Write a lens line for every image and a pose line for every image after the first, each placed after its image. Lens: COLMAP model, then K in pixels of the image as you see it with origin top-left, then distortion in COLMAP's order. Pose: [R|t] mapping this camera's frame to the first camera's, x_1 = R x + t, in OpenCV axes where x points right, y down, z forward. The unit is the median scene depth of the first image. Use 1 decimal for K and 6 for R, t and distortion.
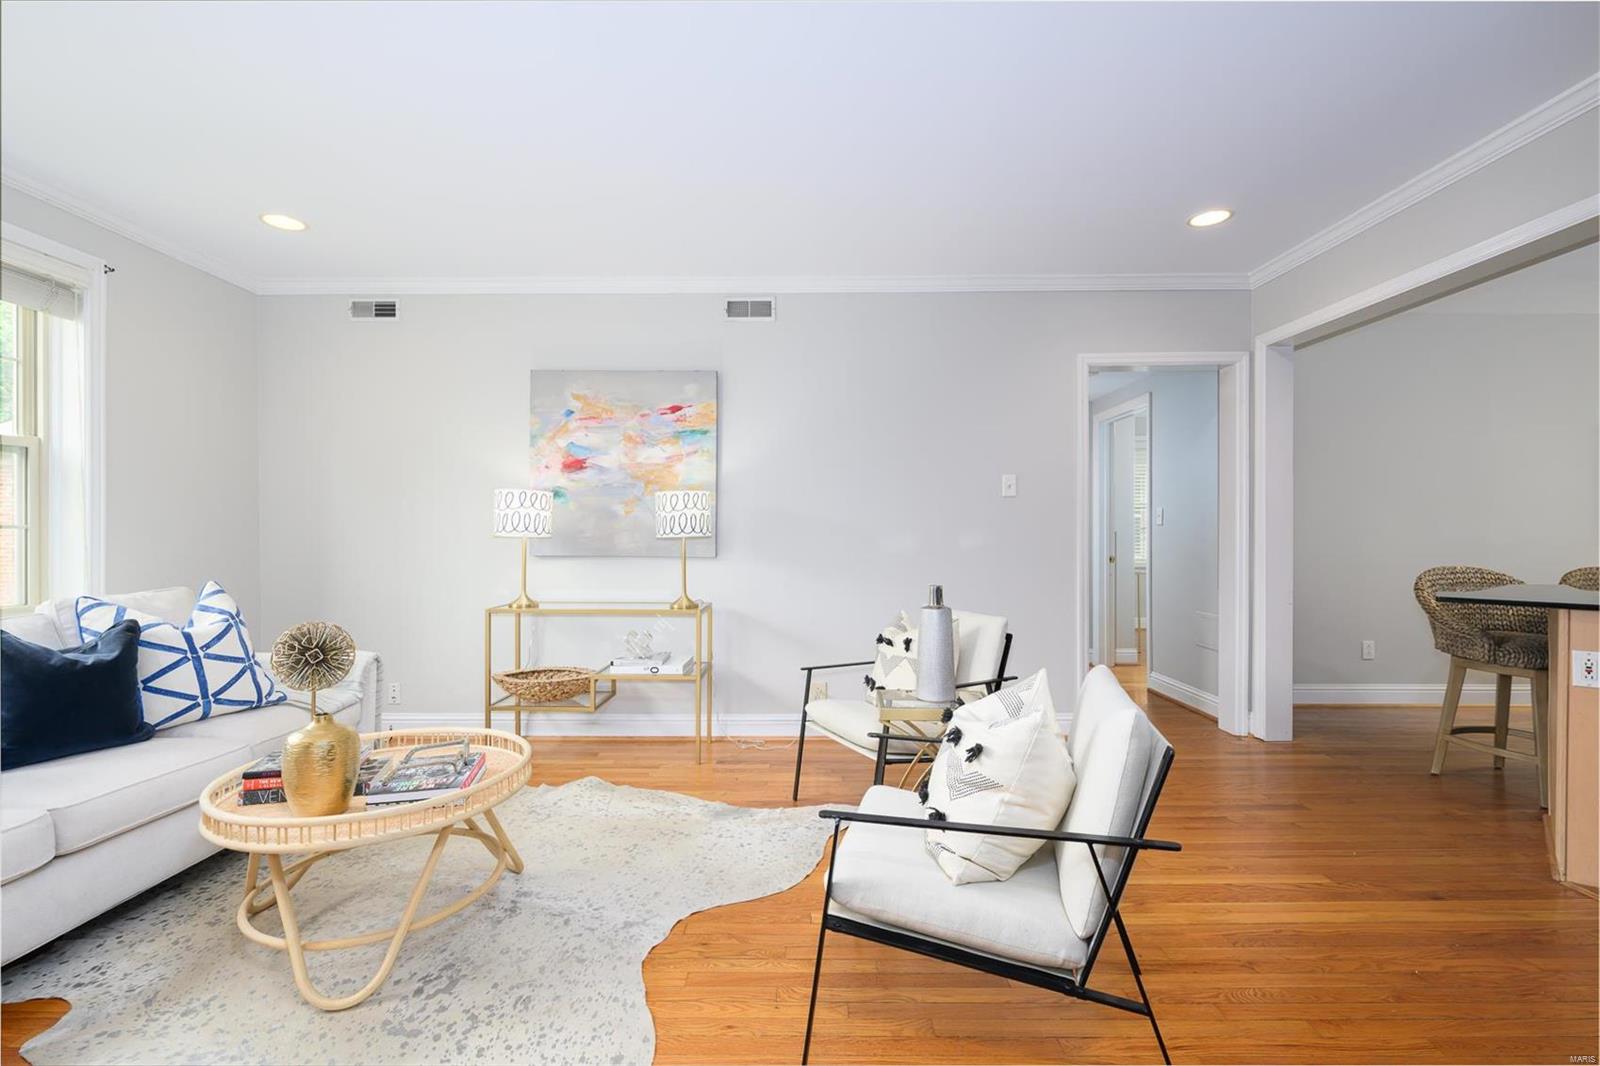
lens RADIAL K [[694.3, 0, 803.6], [0, 694.3, 533.3], [0, 0, 1]] dist [-0.000017, 0.000361]
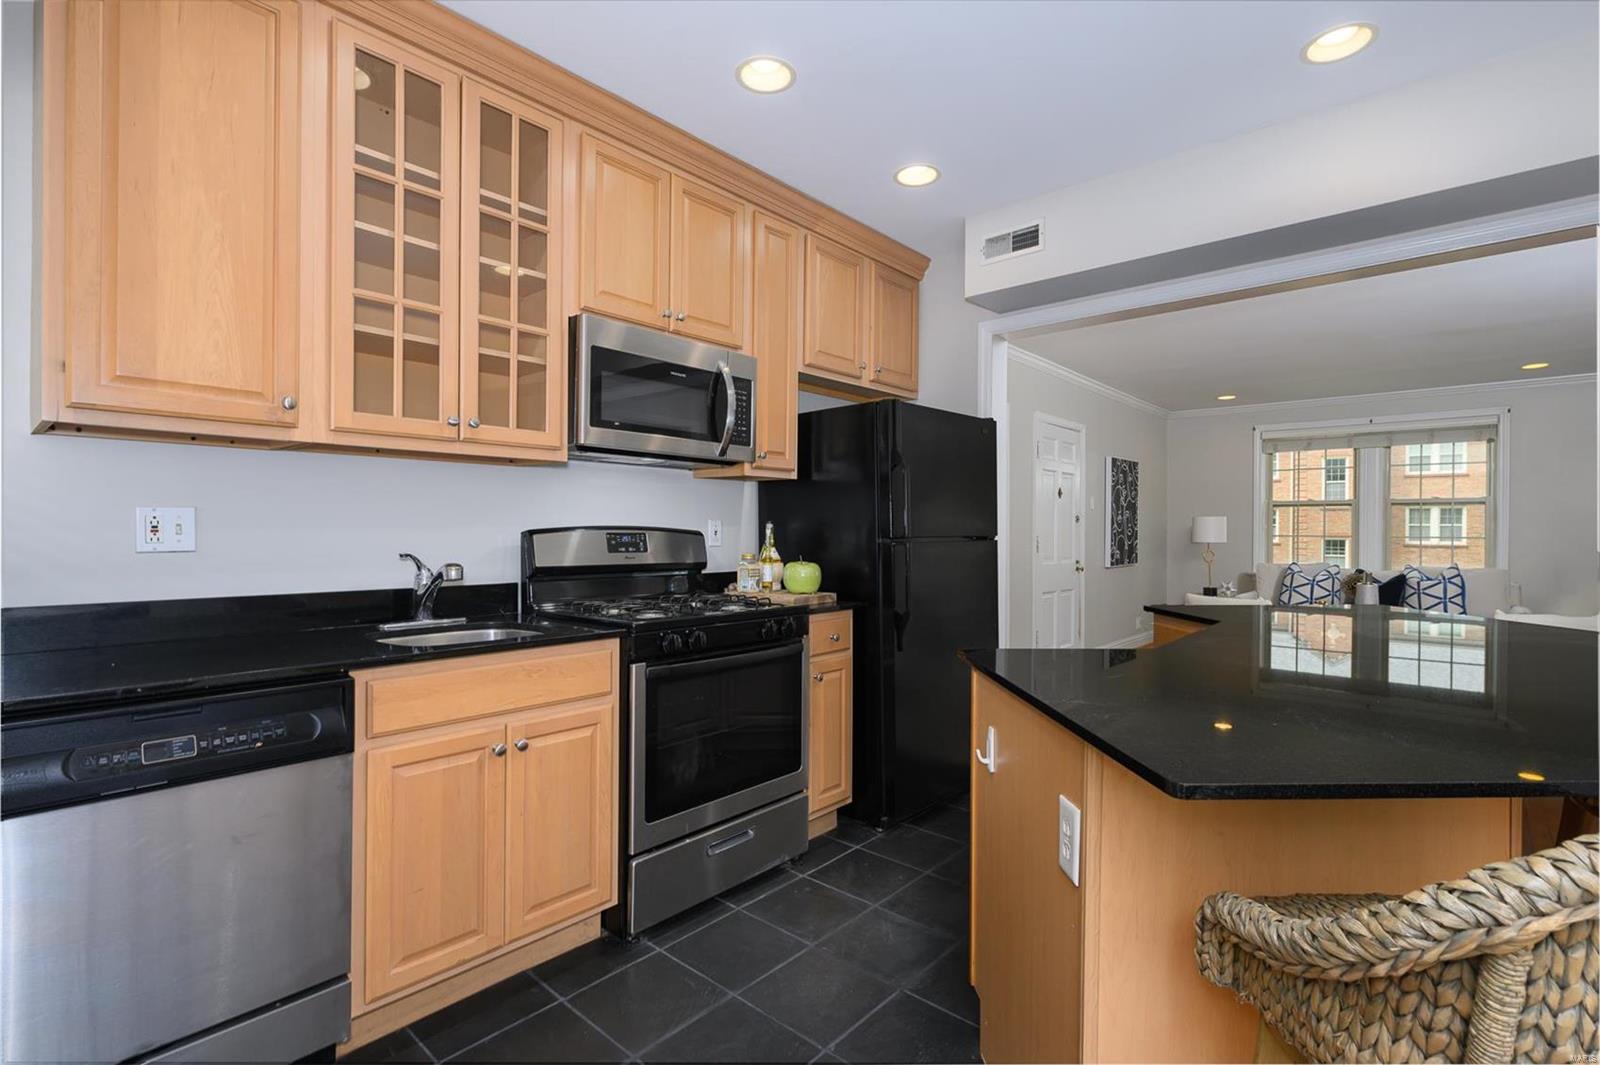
lens RADIAL K [[752.1, 0, 798.9], [0, 752.1, 530.2], [0, 0, 1]] dist [-0.001179, 0.000722]
pose [[-0.657344, -0.002726, -0.753586, 1.892443], [-0.007433, 0.999968, 0.002867, -0.021215], [0.753554, 0.007486, -0.657343, 0.834592]]
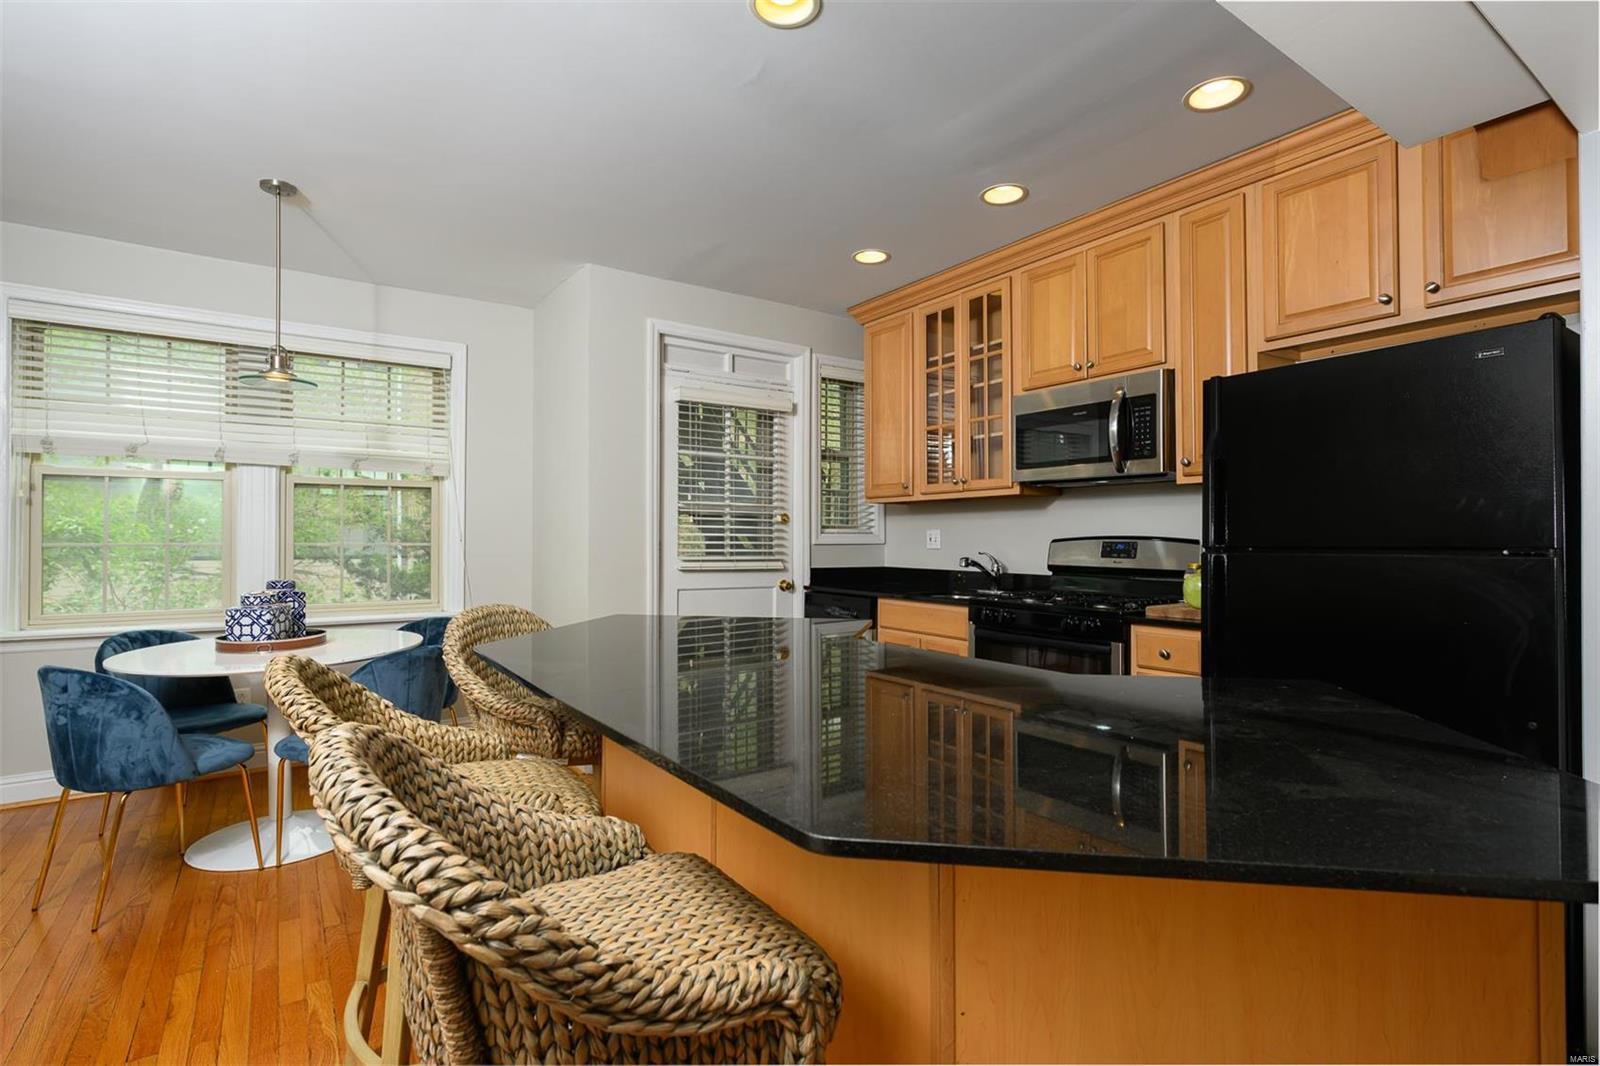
lens RADIAL K [[773.1, 0, 799.7], [0, 773.1, 529.9], [0, 0, 1]] dist [-0.000583, 0.000100]
pose [[-0.568991, 0.007912, 0.822306, 0.716573], [0.001442, 0.999962, -0.008623, -0.022102], [-0.822342, -0.003721, -0.568981, 1.100722]]
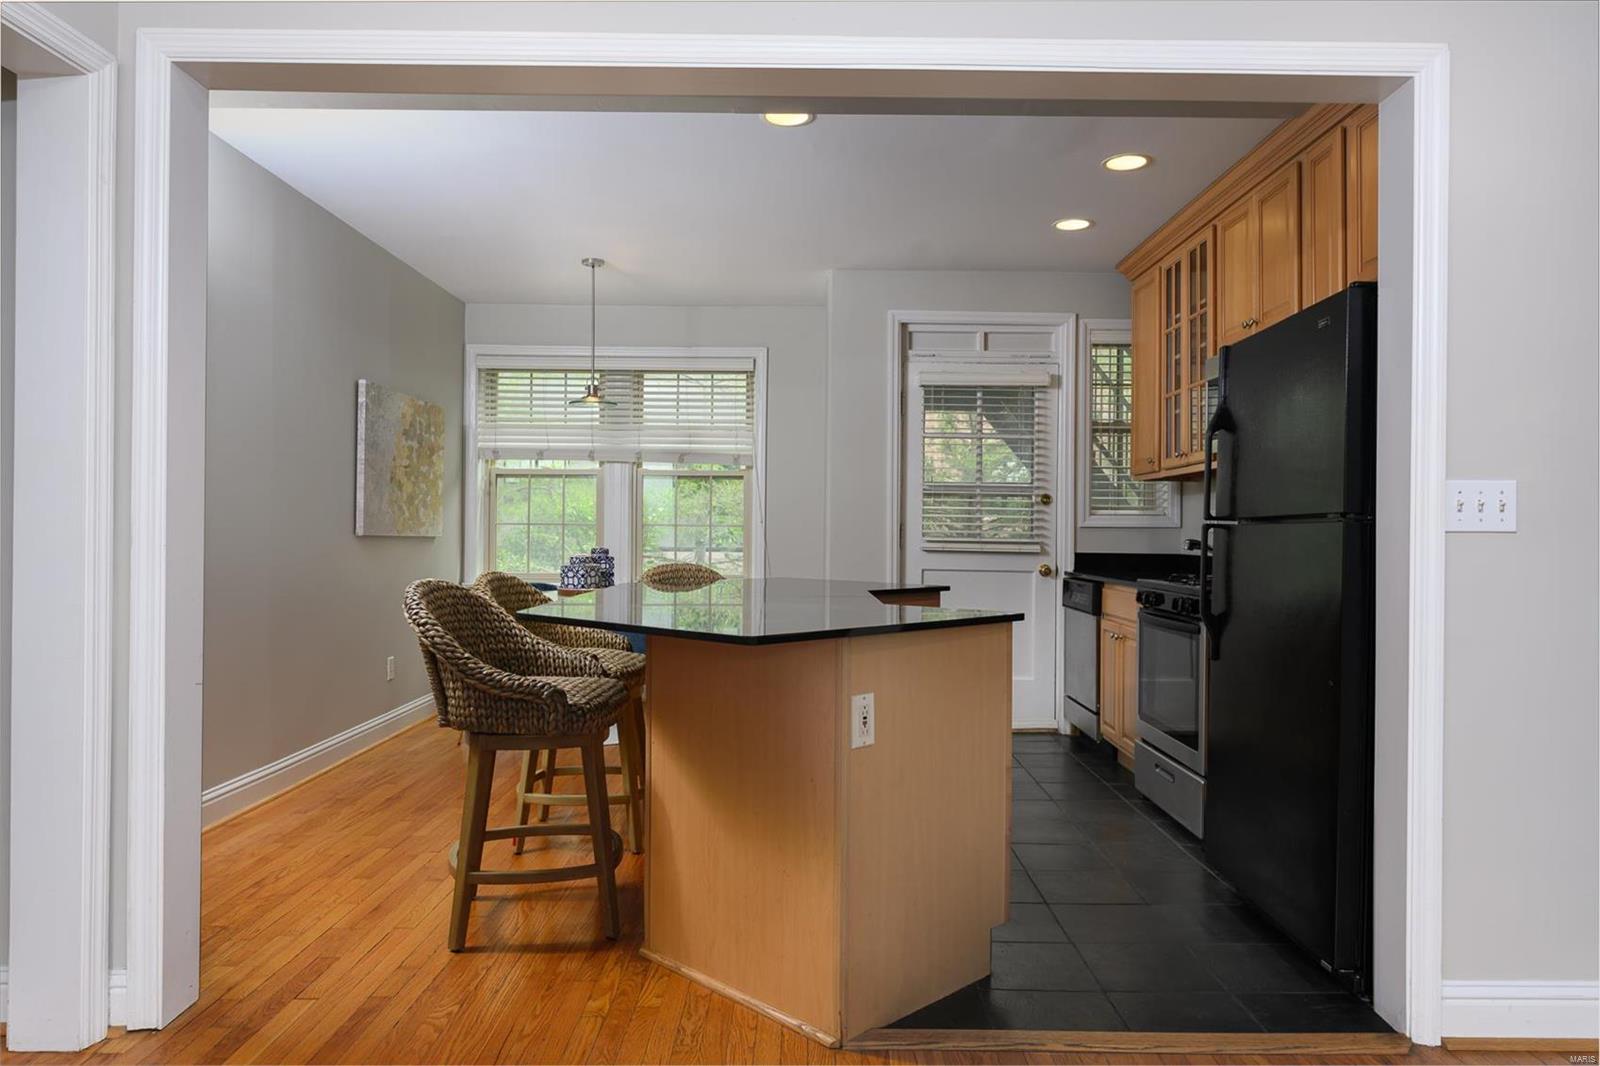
lens RADIAL K [[1055.7, 0, 799.1], [0, 1055.7, 527.5], [0, 0, 1]] dist [0.006459, -0.000639]
pose [[-0.002207, 0.004175, 0.999989, 0.061002], [-0.004399, 0.999982, -0.004184, 0.003801], [-0.999988, -0.004408, -0.002189, 0.736852]]
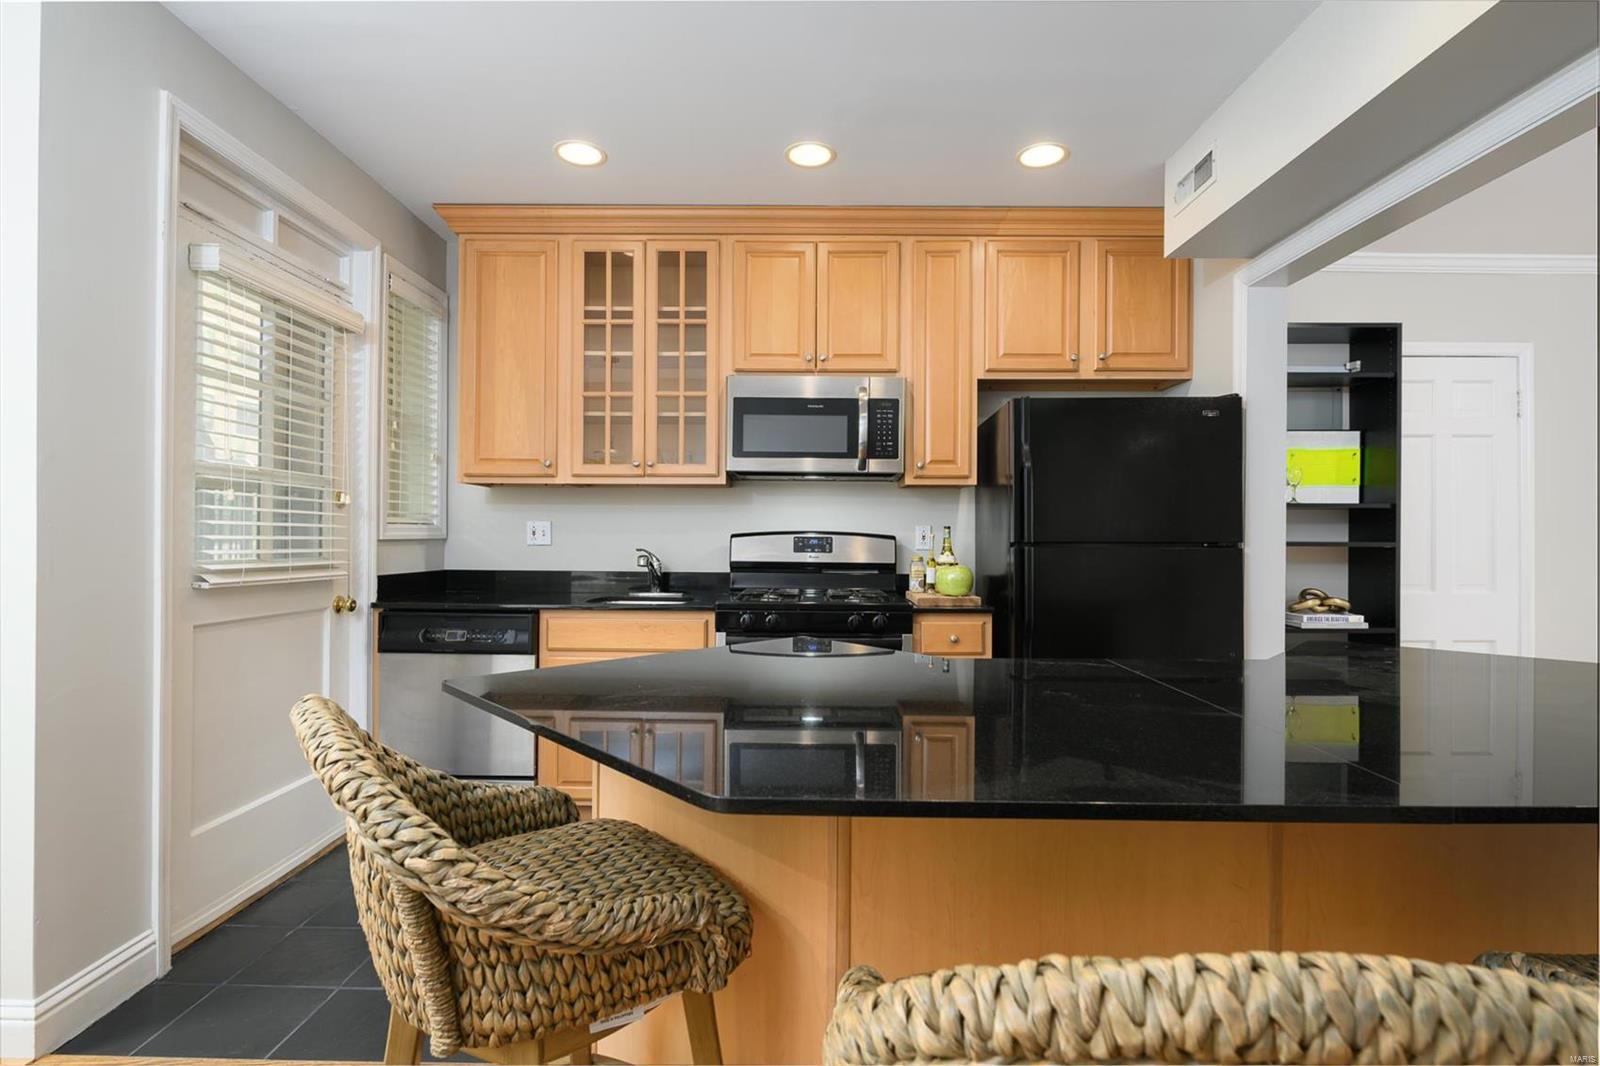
lens RADIAL K [[773.1, 0, 797.3], [0, 773.1, 534.3], [0, 0, 1]] dist [-0.000583, 0.000100]
pose [[-0.999978, -0.006303, 0.002073, 1.381629], [-0.006301, 0.999980, 0.000658, -0.018147], [-0.002077, 0.000645, -0.999998, 1.222623]]
